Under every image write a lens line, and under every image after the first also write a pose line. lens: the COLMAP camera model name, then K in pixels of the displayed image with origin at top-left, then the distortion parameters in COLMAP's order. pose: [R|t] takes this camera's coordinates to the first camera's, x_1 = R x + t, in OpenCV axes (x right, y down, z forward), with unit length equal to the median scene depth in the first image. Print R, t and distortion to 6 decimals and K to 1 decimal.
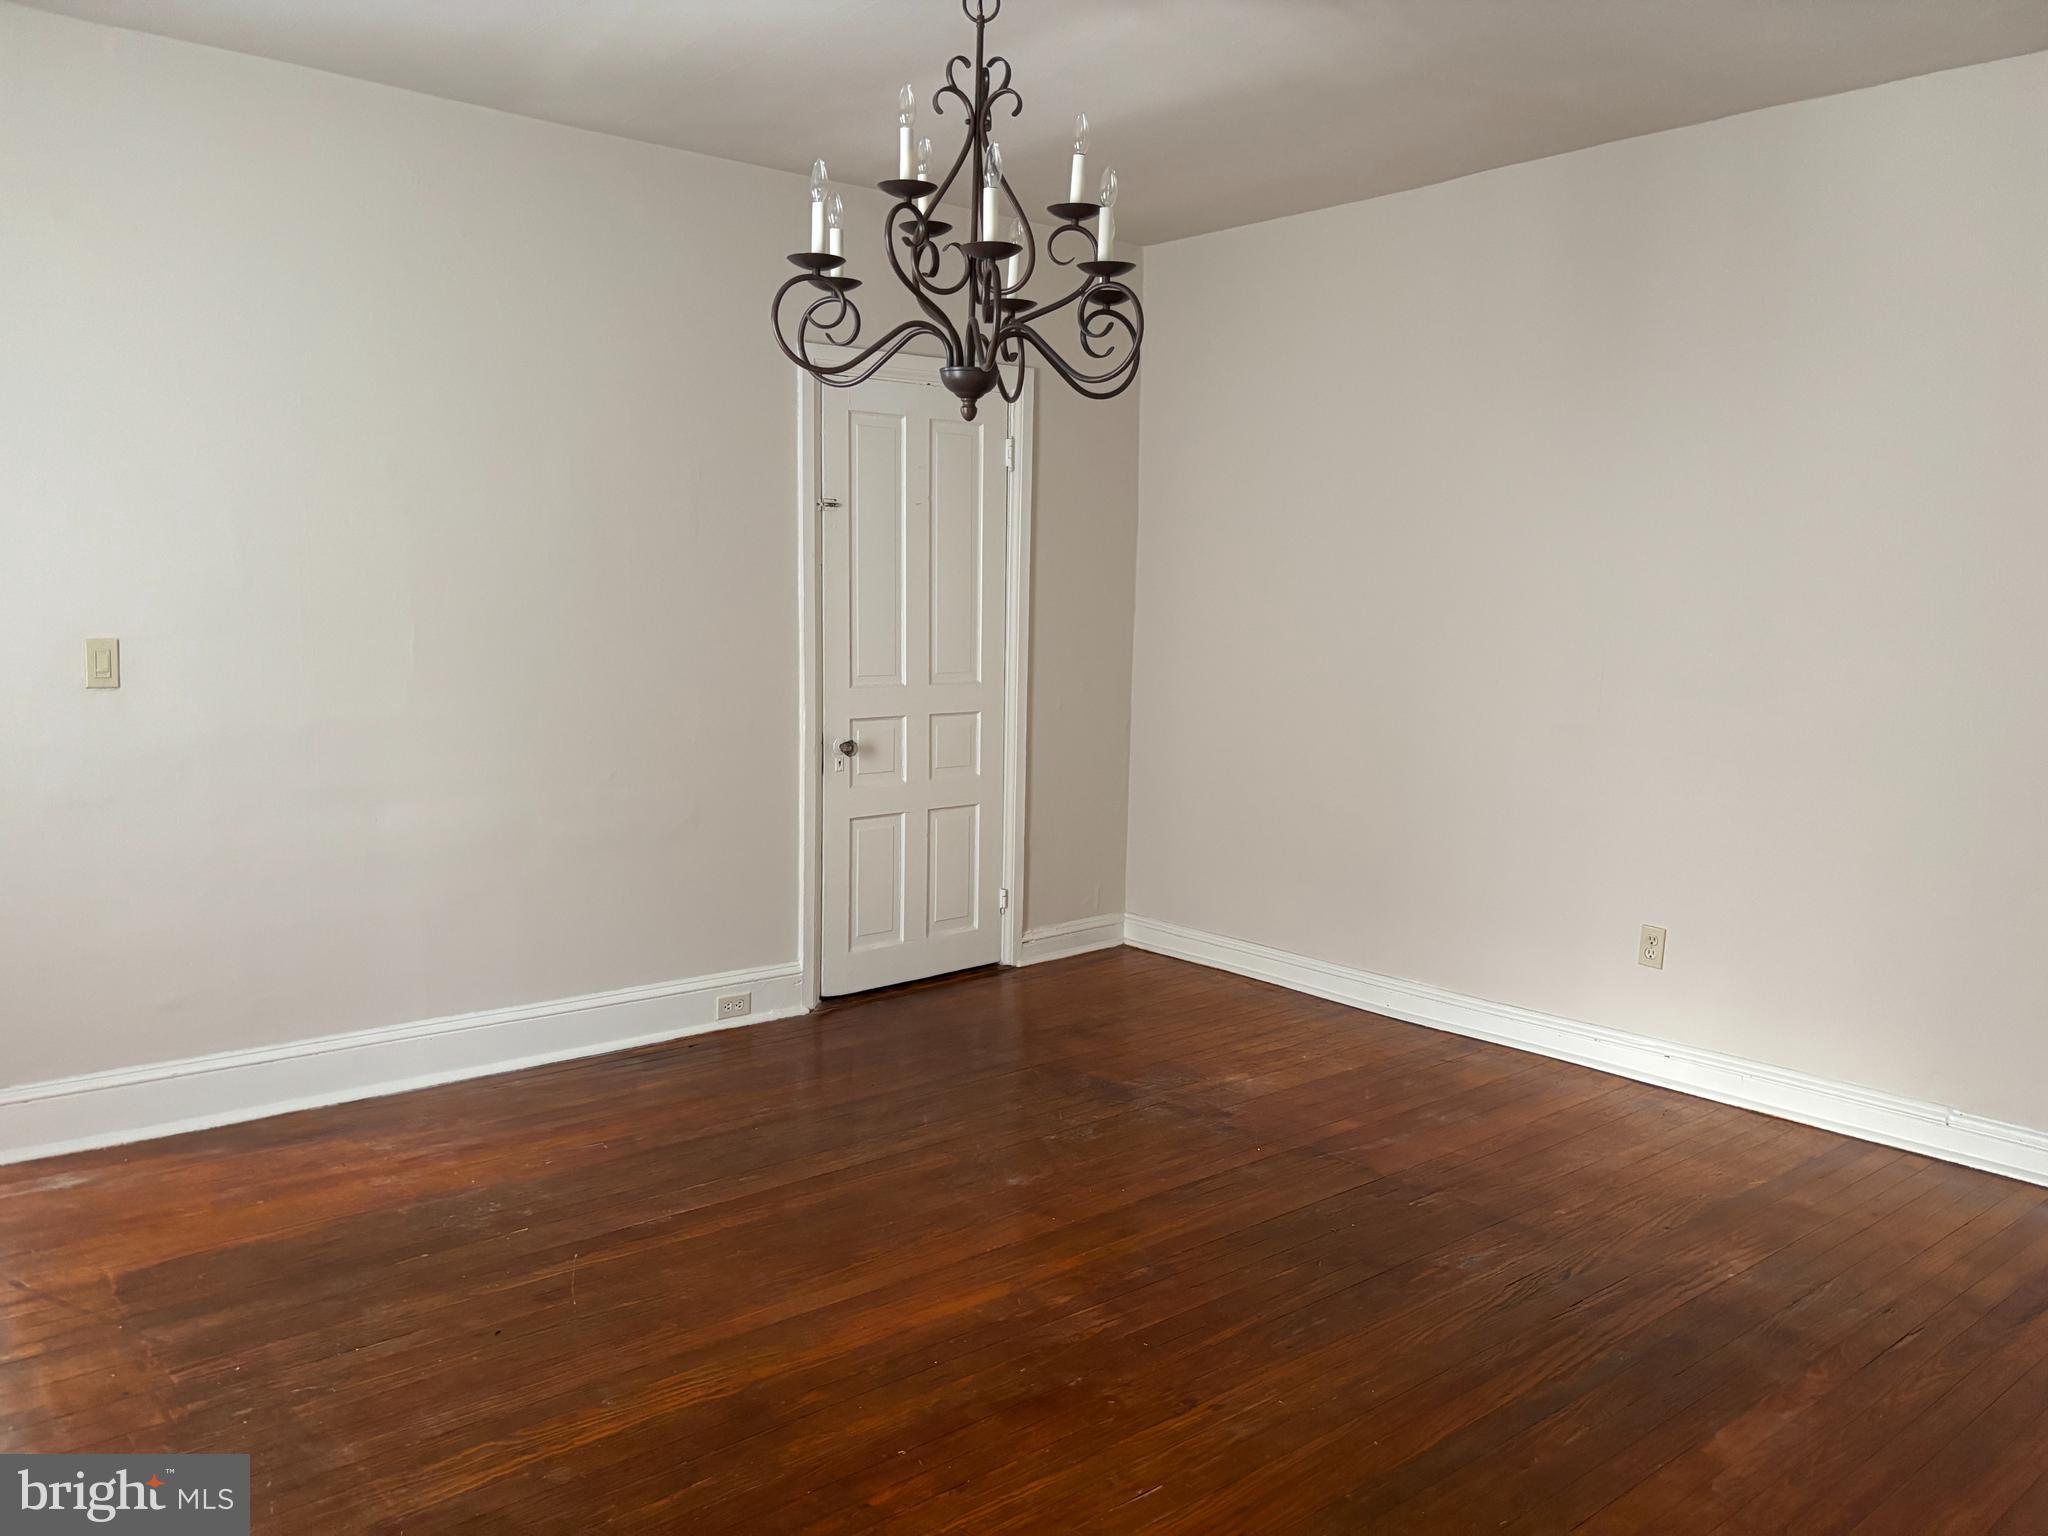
lens RADIAL K [[1542.1, 0, 1024.0], [0, 1542.1, 768.0], [0, 0, 1]] dist [0.004260, 0.000588]
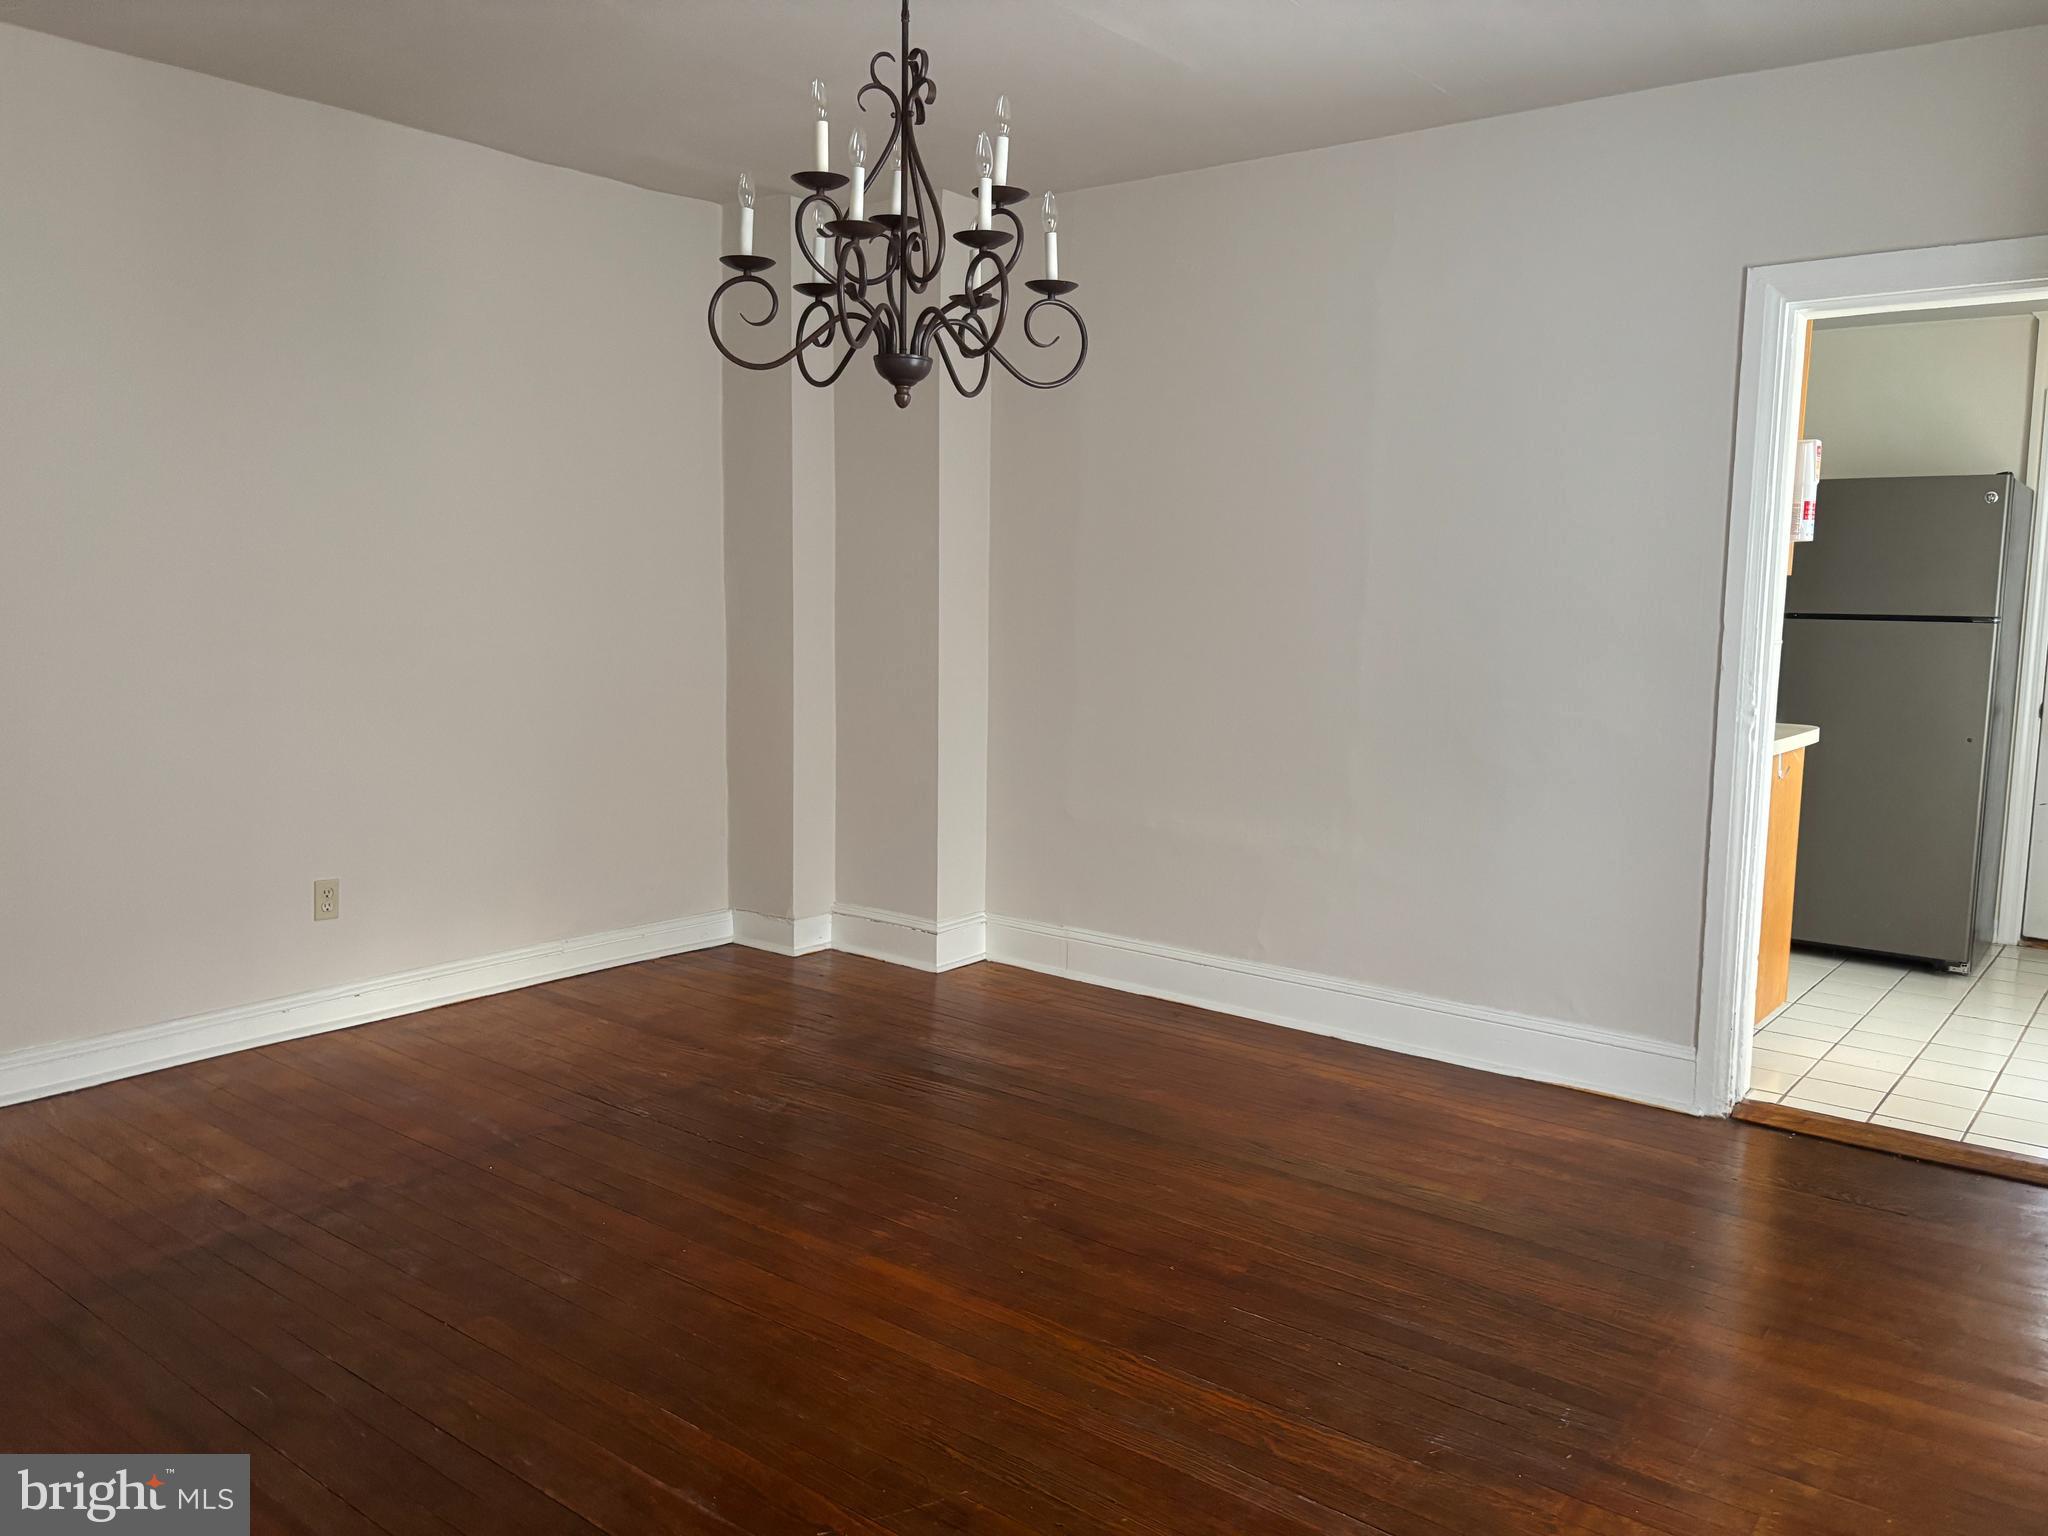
lens RADIAL K [[1542.1, 0, 1024.0], [0, 1542.1, 768.0], [0, 0, 1]] dist [0.004260, 0.000588]
pose [[-0.202142, -0.137795, 0.969614, -0.761567], [0.089833, 0.983270, 0.158463, -0.104630], [-0.975227, 0.119135, -0.186382, 0.815445]]
